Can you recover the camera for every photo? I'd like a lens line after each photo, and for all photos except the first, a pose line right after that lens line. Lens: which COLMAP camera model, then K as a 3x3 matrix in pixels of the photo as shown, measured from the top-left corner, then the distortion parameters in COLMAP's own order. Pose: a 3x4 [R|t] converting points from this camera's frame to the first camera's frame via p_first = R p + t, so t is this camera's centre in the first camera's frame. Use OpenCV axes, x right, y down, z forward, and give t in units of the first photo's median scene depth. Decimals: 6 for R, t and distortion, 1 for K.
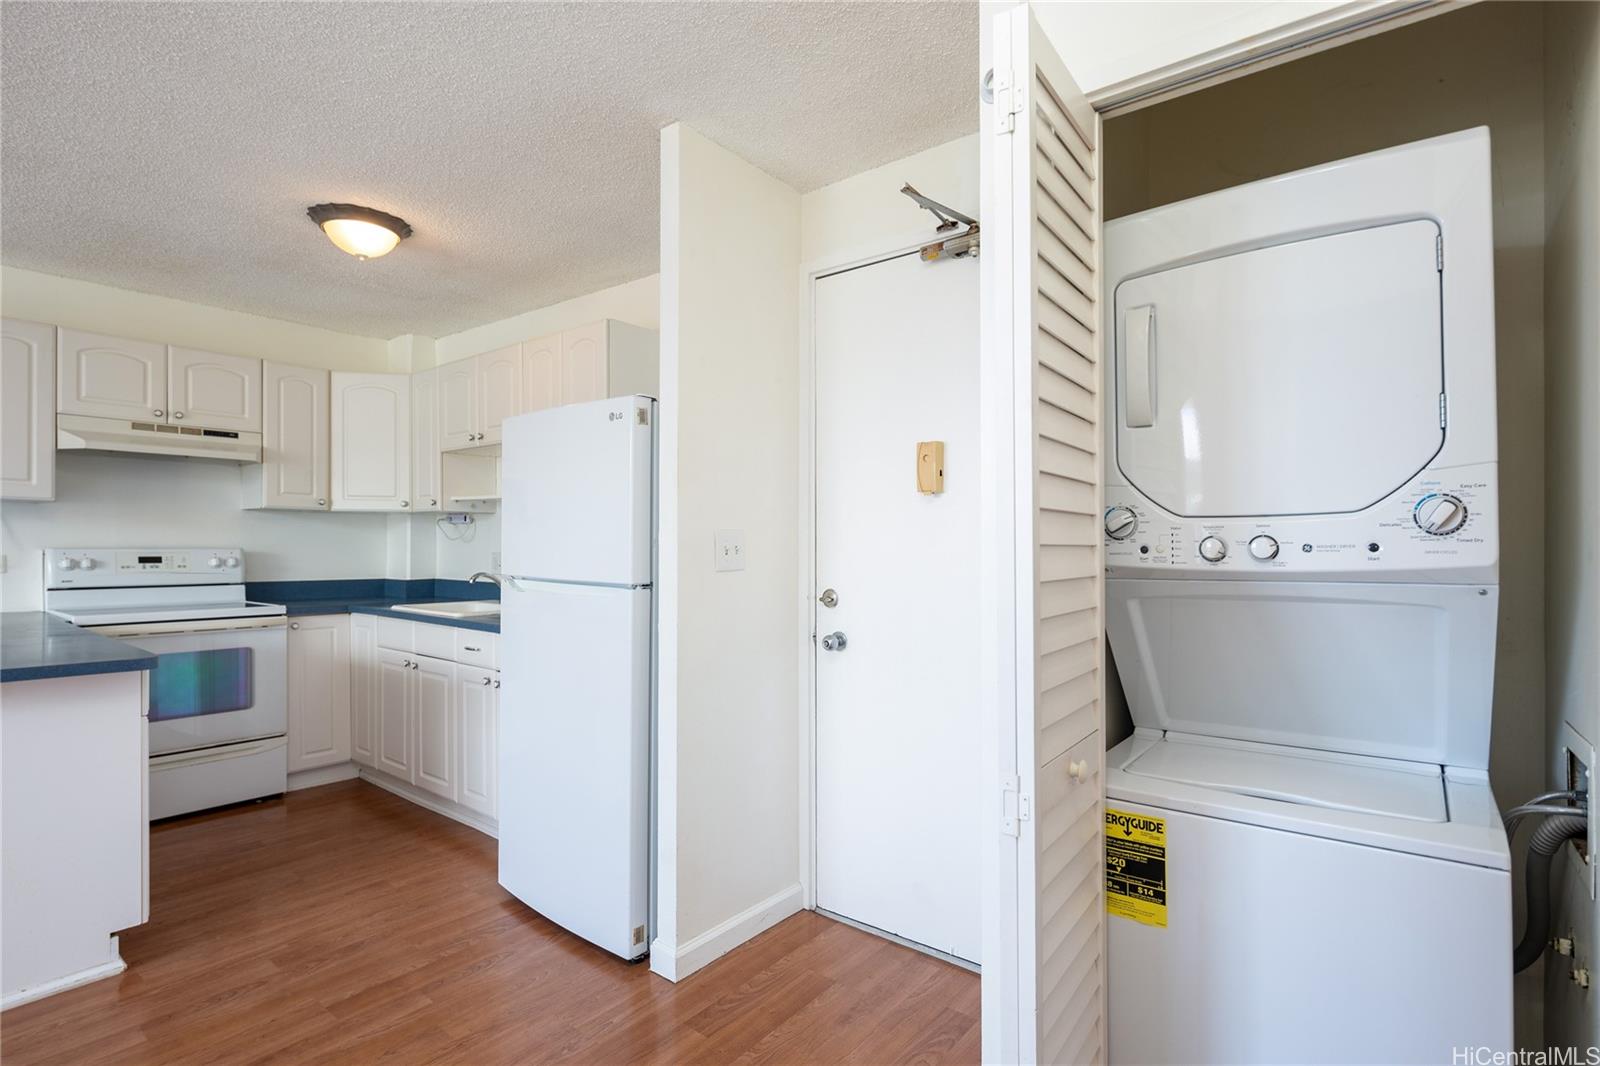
lens RADIAL K [[766.5, 0, 751.9], [0, 766.5, 537.7], [0, 0, 1]] dist [-0.003580, -0.000308]
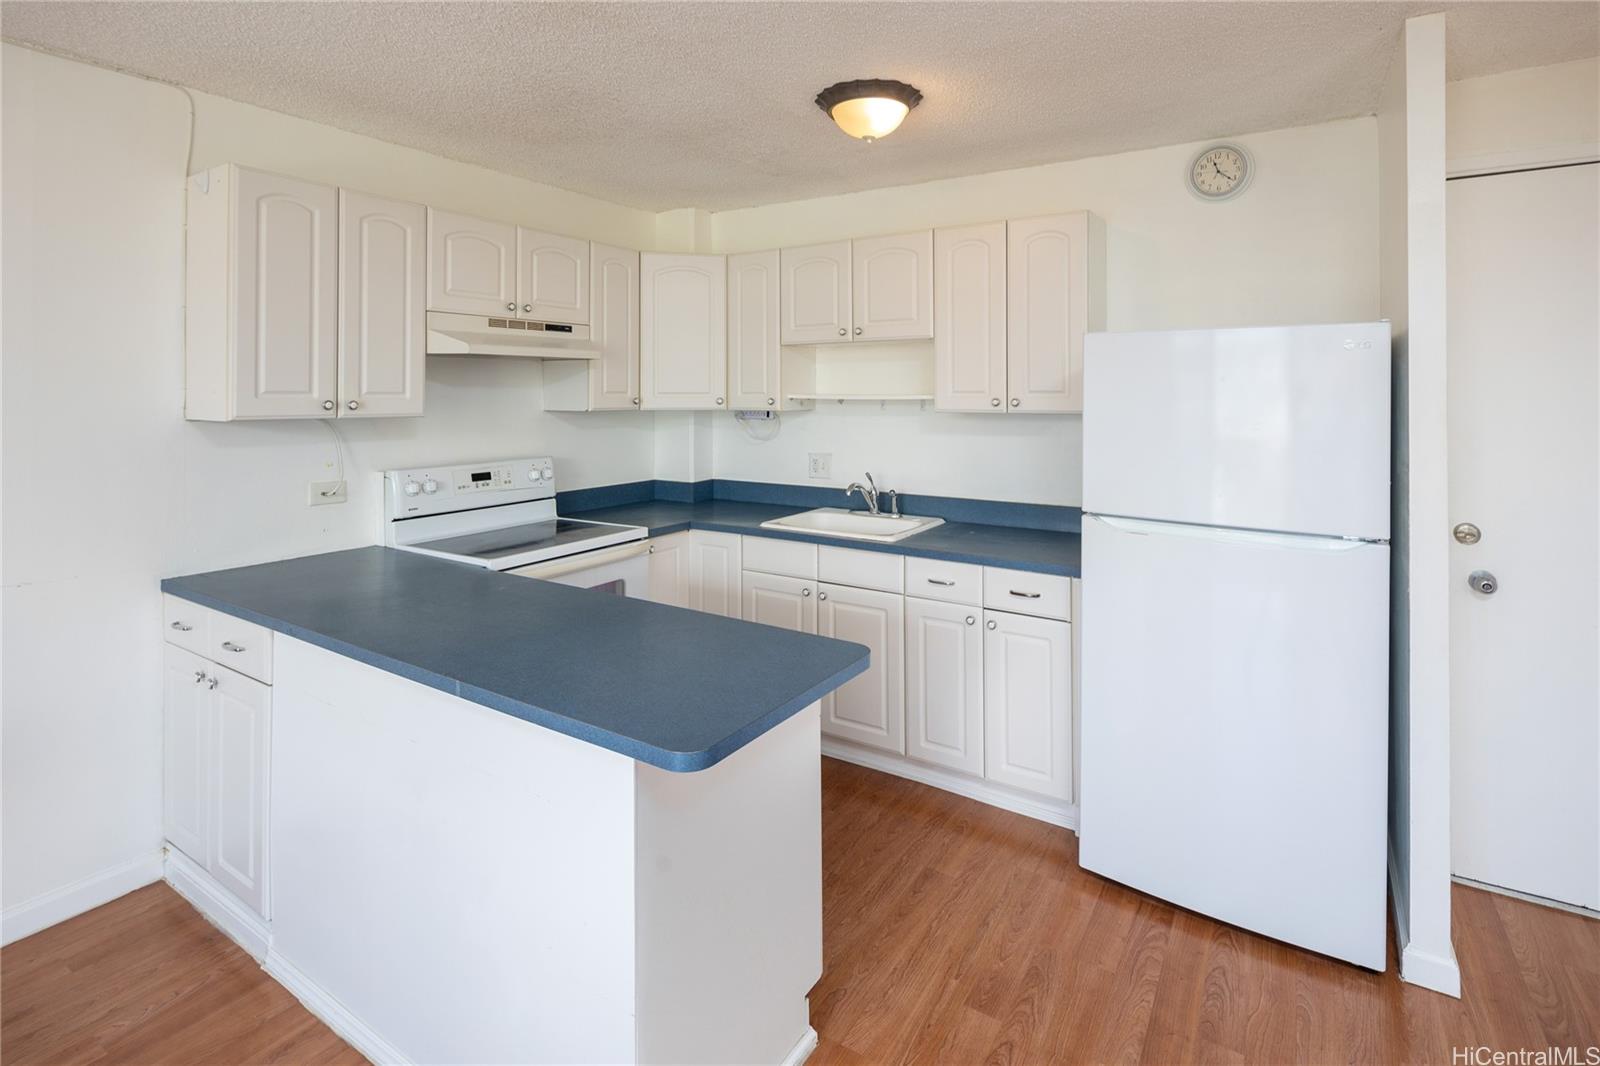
lens RADIAL K [[776.7, 0, 802.3], [0, 776.7, 389.9], [0, 0, 1]] dist [0.002452, -0.006220]
pose [[0.995594, -0.006414, 0.093554, -0.530895], [0.006389, 0.999979, 0.000565, -0.068236], [-0.093556, 0.000035, 0.995614, 0.110727]]
